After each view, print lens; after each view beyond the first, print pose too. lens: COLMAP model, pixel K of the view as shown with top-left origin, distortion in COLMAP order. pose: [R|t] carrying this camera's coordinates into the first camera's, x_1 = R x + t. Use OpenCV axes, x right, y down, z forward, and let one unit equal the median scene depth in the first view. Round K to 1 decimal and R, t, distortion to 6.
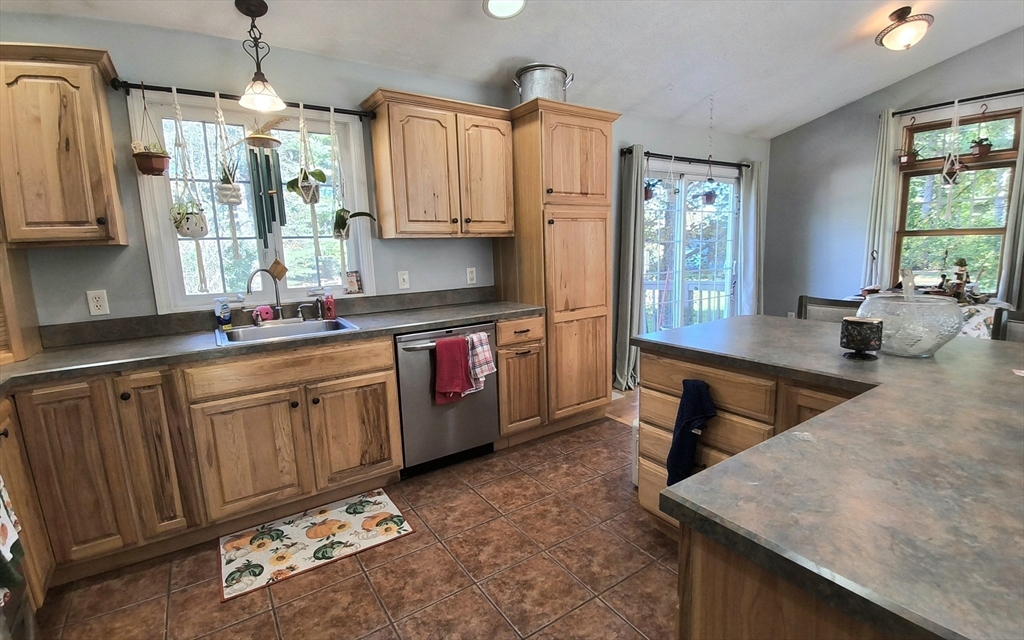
lens RADIAL K [[467.2, 0, 530.4], [0, 467.2, 321.2], [0, 0, 1]] dist [0.017275, -0.028020]
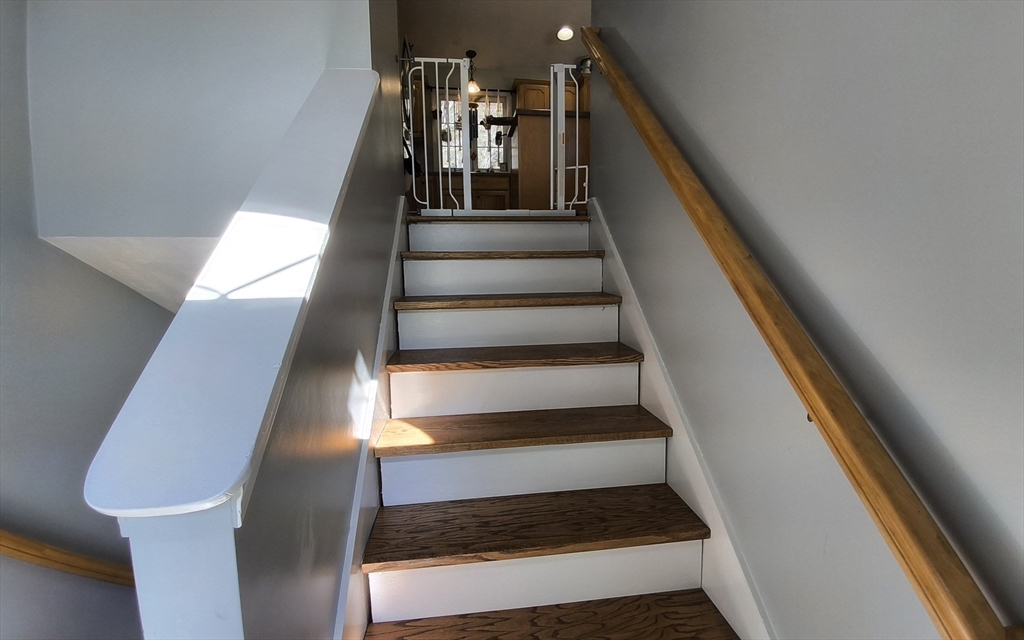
lens RADIAL K [[467.2, 0, 530.4], [0, 467.2, 321.2], [0, 0, 1]] dist [0.017275, -0.028020]
pose [[0.891379, 0.076668, -0.446727, 0.968682], [-0.085055, 0.996375, 0.001285, 0.778485], [0.445207, 0.036851, 0.894669, -1.139111]]
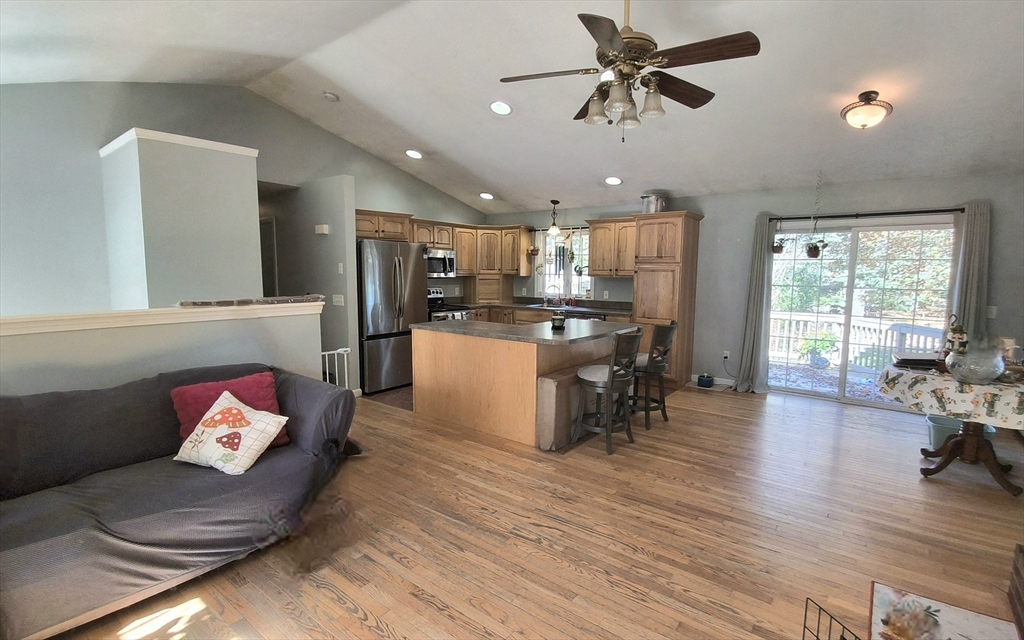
lens RADIAL K [[467.2, 0, 530.4], [0, 467.2, 321.2], [0, 0, 1]] dist [0.017275, -0.028020]
pose [[0.317605, 0.133536, -0.938773, 2.177890], [-0.171513, 0.981794, 0.081629, -0.106853], [0.932583, 0.135086, 0.334726, -0.092042]]
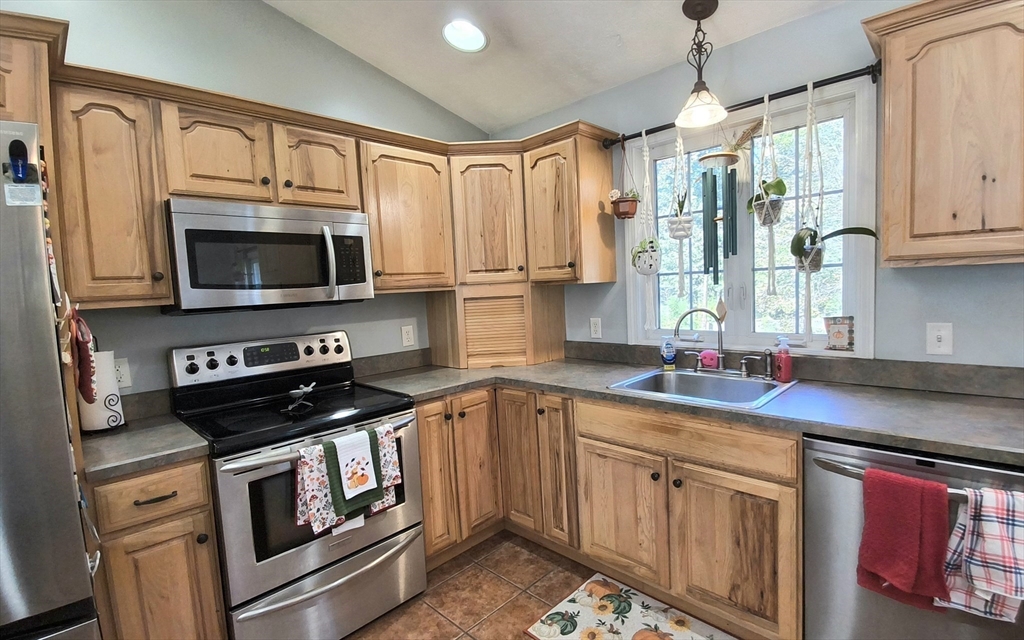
lens RADIAL K [[467.2, 0, 530.4], [0, 467.2, 321.2], [0, 0, 1]] dist [0.017275, -0.028020]
pose [[0.201844, 0.096676, -0.974635, 0.211345], [-0.116557, 0.990416, 0.074102, -0.117221], [0.972457, 0.098644, 0.211178, 0.514858]]
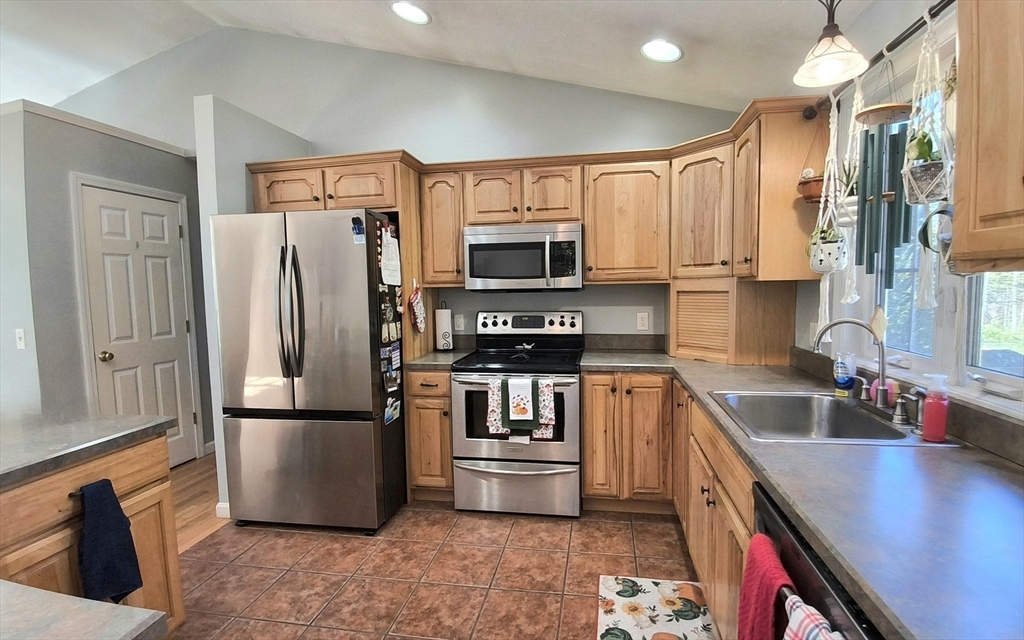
lens RADIAL K [[467.2, 0, 530.4], [0, 467.2, 321.2], [0, 0, 1]] dist [0.017275, -0.028020]
pose [[-0.693373, 0.095197, -0.714263, 0.203217], [-0.079076, 0.975196, 0.206737, -0.209176], [0.716227, 0.199827, -0.668647, 1.115744]]
